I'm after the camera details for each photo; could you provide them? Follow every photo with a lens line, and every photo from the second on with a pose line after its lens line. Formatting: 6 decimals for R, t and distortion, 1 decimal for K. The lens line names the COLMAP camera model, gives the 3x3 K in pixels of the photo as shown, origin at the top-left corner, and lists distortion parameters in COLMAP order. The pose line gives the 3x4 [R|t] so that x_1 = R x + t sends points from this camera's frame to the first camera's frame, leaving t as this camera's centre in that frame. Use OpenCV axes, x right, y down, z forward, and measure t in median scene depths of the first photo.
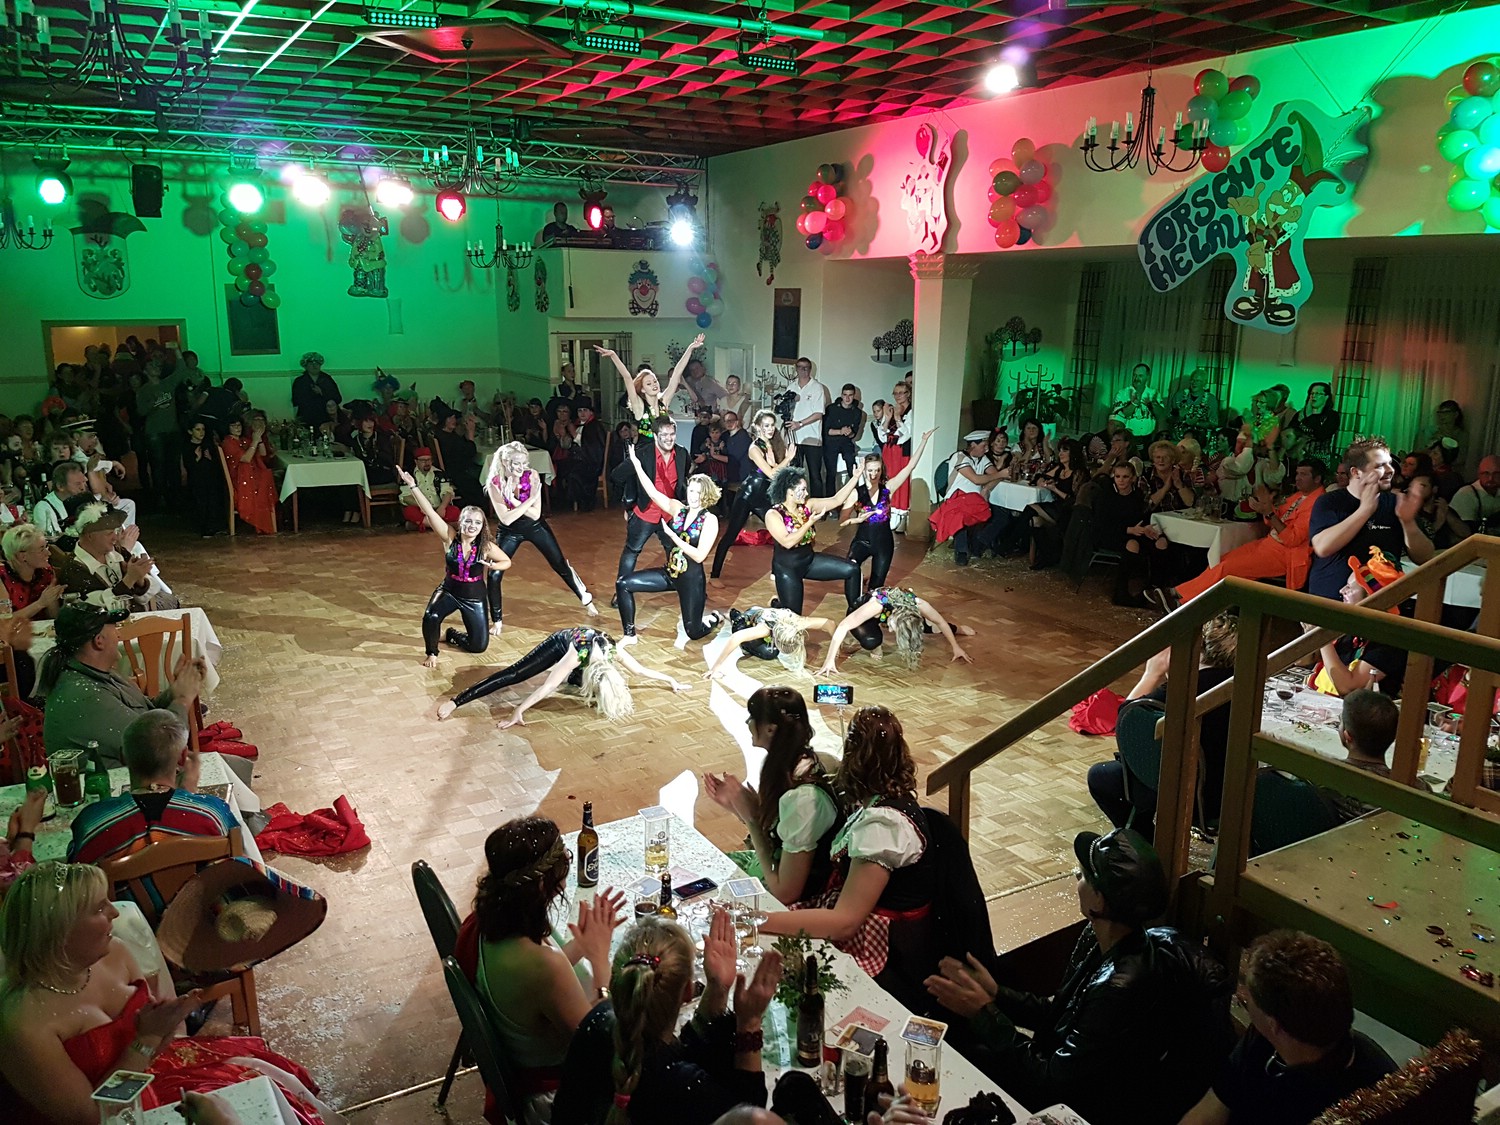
lens RADIAL K [[1182.7, 0, 747.5], [0, 1182.7, 560.7], [0, 0, 1]] dist [0.054960, -0.113070]
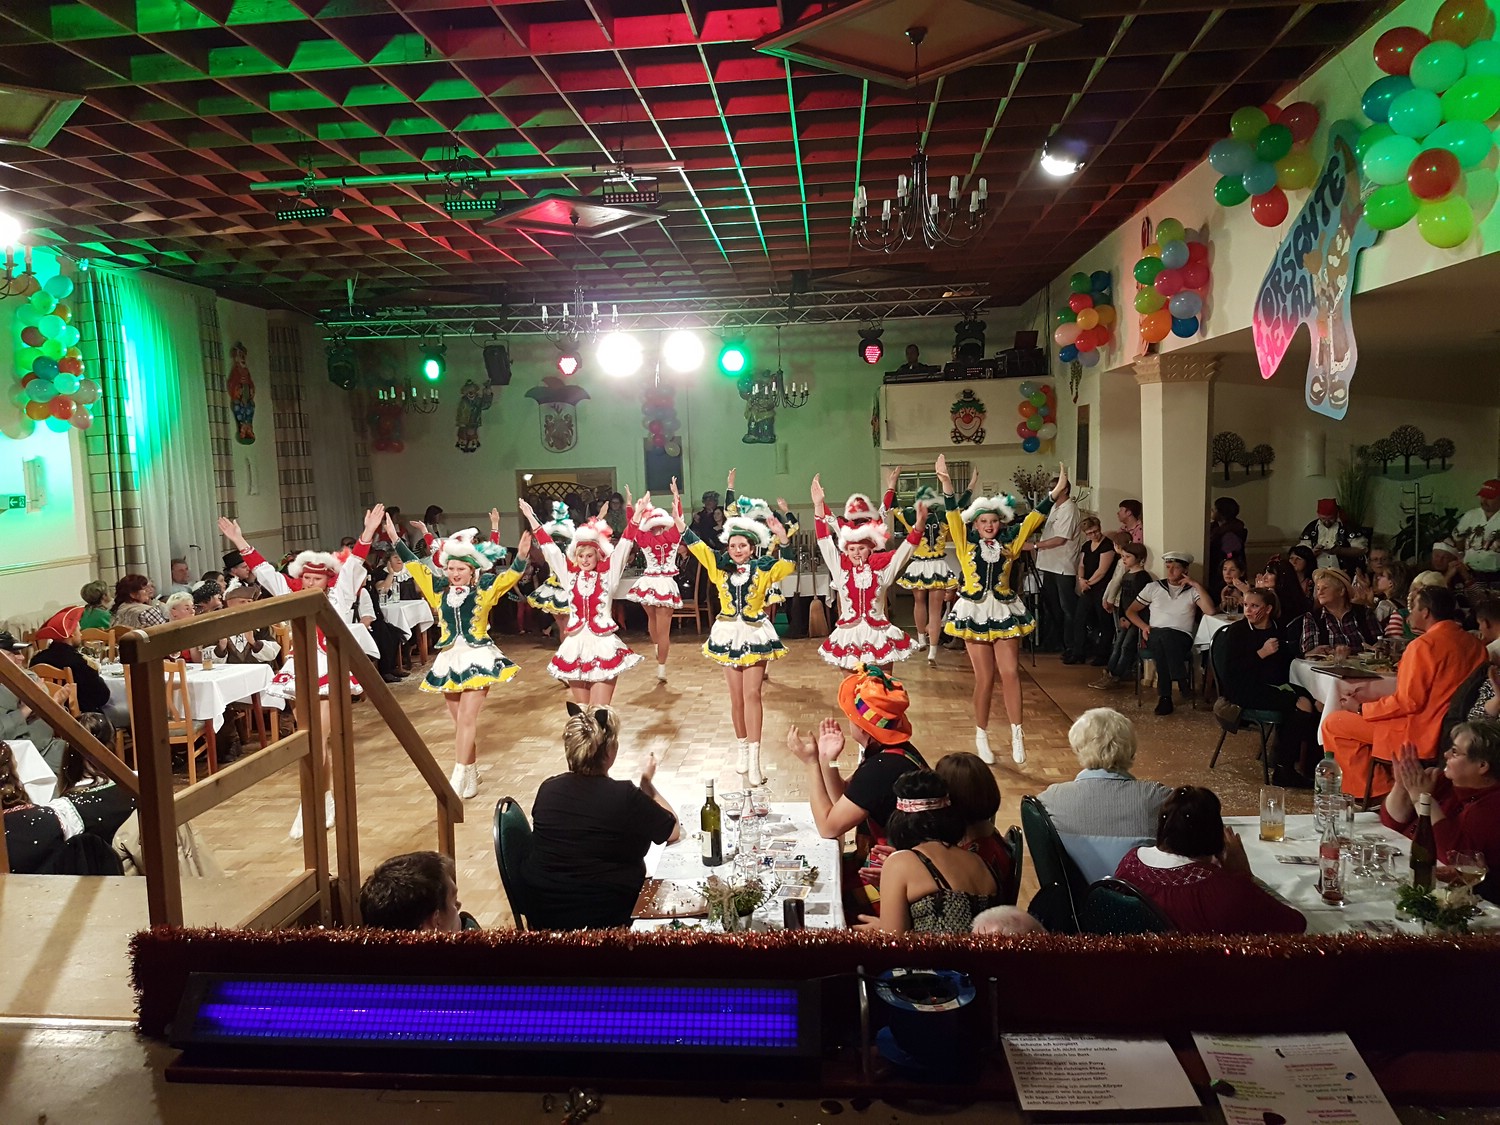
lens RADIAL K [[1182.7, 0, 740.3], [0, 1182.7, 573.2], [0, 0, 1]] dist [0.054960, -0.113070]
pose [[0.830181, 0.010779, -0.557389, 0.311010], [-0.072116, 0.993489, -0.088198, 0.000259], [0.552809, 0.113417, 0.825553, 0.097786]]
